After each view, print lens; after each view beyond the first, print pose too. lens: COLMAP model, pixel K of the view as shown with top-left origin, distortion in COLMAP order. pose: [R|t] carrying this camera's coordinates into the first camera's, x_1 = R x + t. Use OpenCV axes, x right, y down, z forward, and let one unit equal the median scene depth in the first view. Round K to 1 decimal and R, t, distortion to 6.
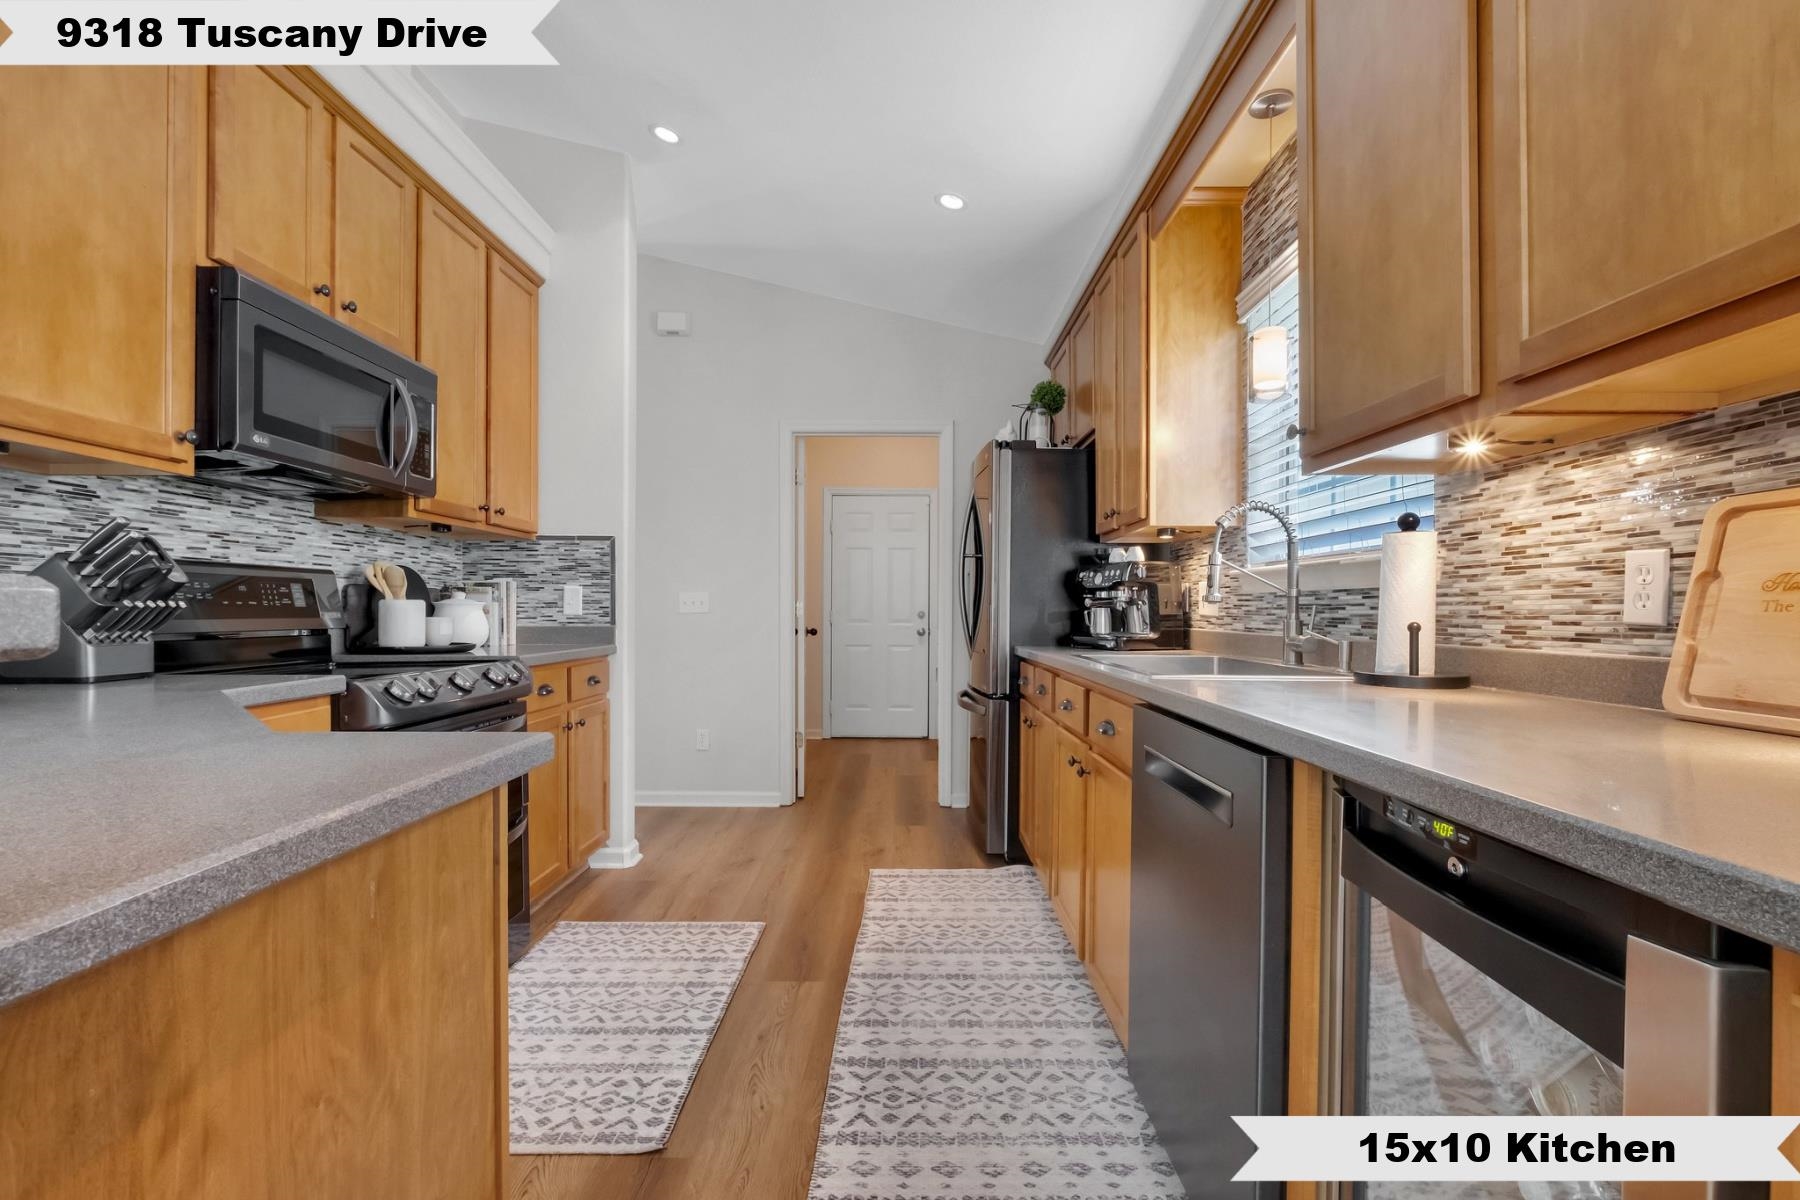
lens RADIAL K [[786.6, 0, 907.4], [0, 786.6, 604.1], [0, 0, 1]] dist [0.000475, 0.000045]
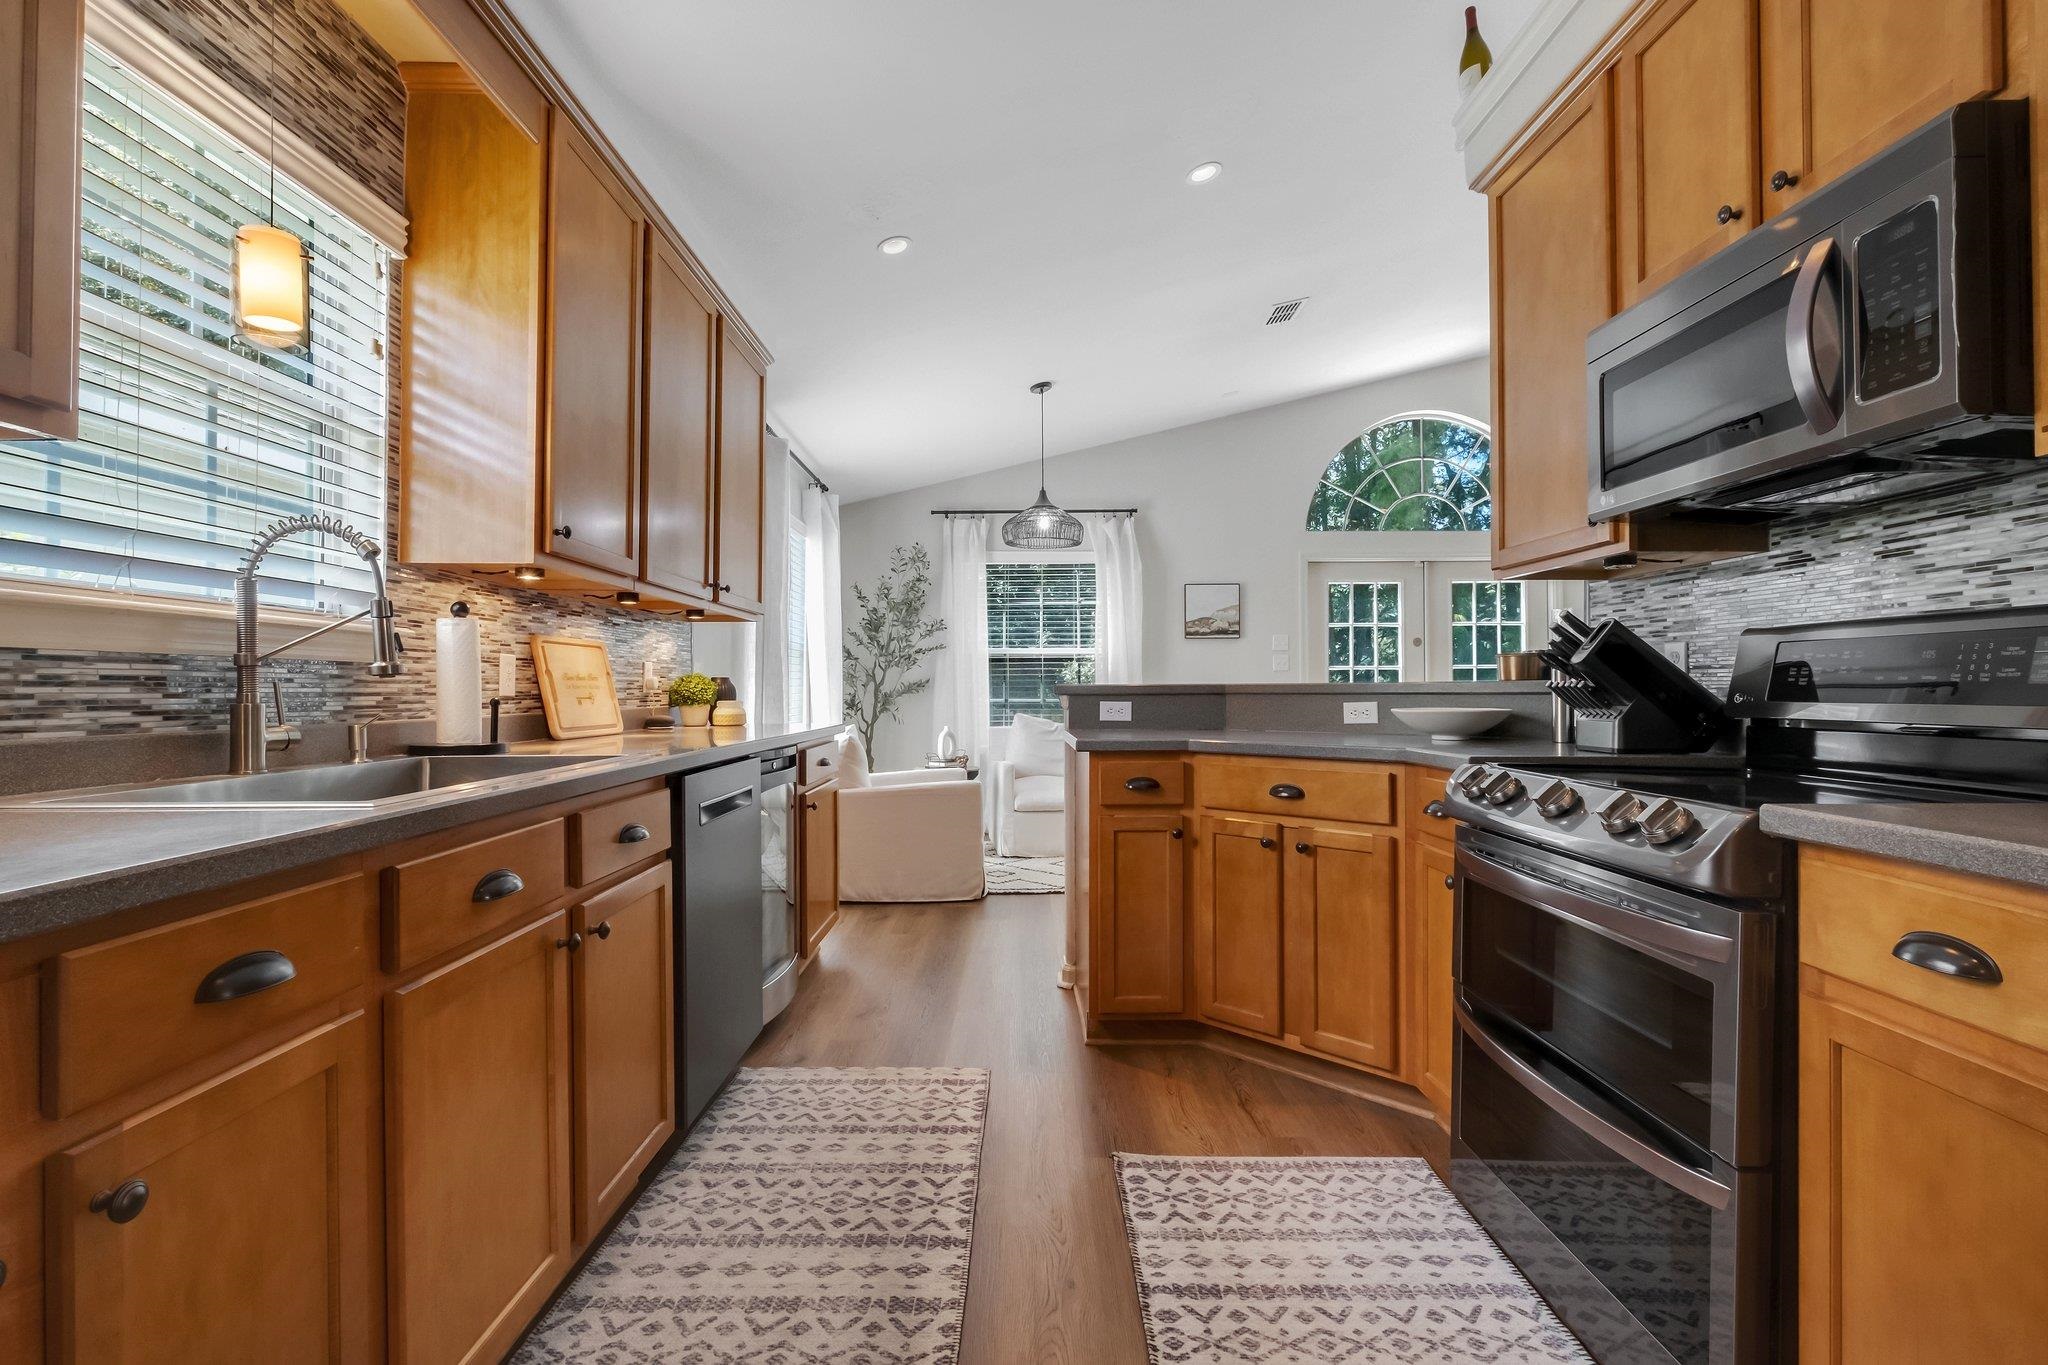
lens RADIAL K [[895.5, 0, 1009.7], [0, 895.5, 685.3], [0, 0, 1]] dist [-0.014061, 0.000362]
pose [[-0.999769, -0.000969, 0.021448, -0.158389], [-0.001218, 0.999932, -0.011596, 0.015476], [-0.021436, -0.011619, -0.999703, 1.957902]]
